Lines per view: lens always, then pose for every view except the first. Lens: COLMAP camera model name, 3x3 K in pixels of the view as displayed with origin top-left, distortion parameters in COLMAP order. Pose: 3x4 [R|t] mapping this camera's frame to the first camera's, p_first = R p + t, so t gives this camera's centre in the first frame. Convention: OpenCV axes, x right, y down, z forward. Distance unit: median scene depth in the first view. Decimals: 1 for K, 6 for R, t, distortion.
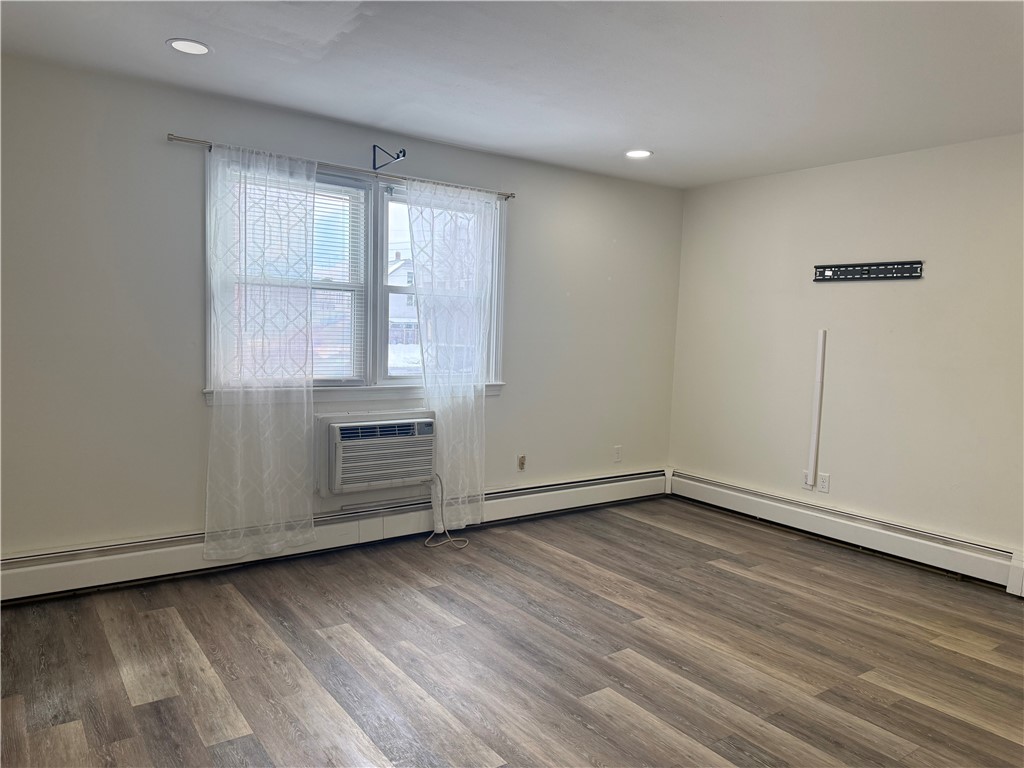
lens RADIAL K [[725.4, 0, 509.7], [0, 725.4, 386.3], [0, 0, 1]] dist [0.028509, -0.008524]
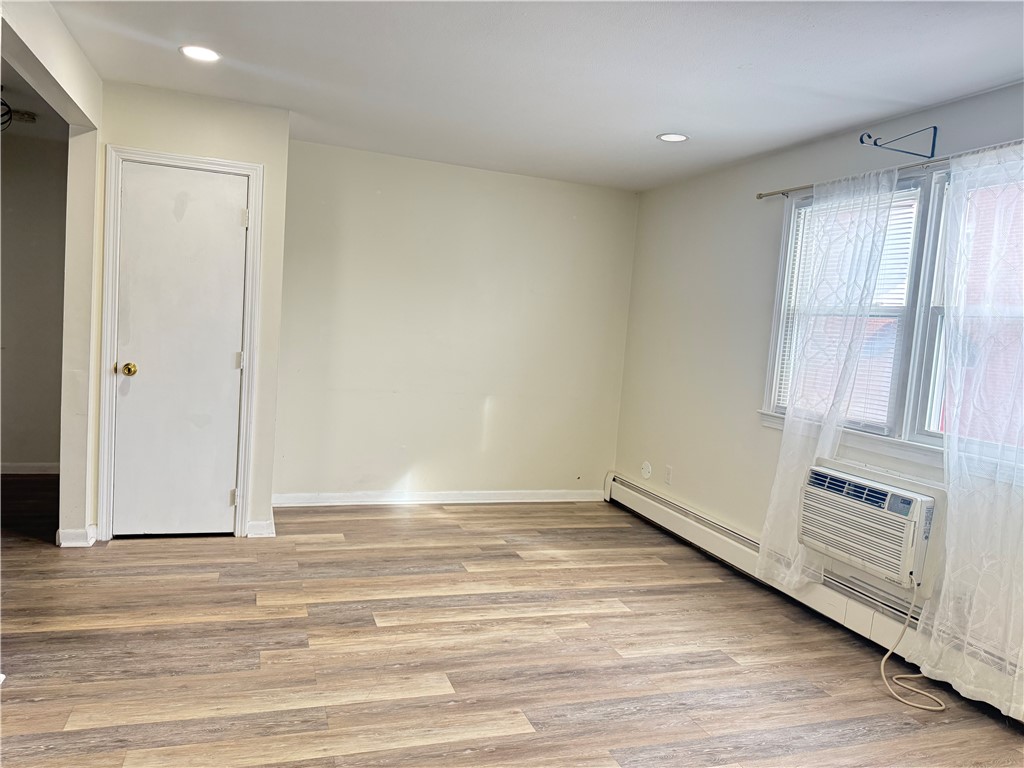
lens RADIAL K [[725.4, 0, 508.7], [0, 725.4, 383.5], [0, 0, 1]] dist [0.028509, -0.008524]
pose [[-0.276261, 0.023467, -0.960796, 0.790151], [-0.171022, 0.982546, 0.073173, -0.052645], [0.945744, 0.184532, -0.267426, 0.960224]]
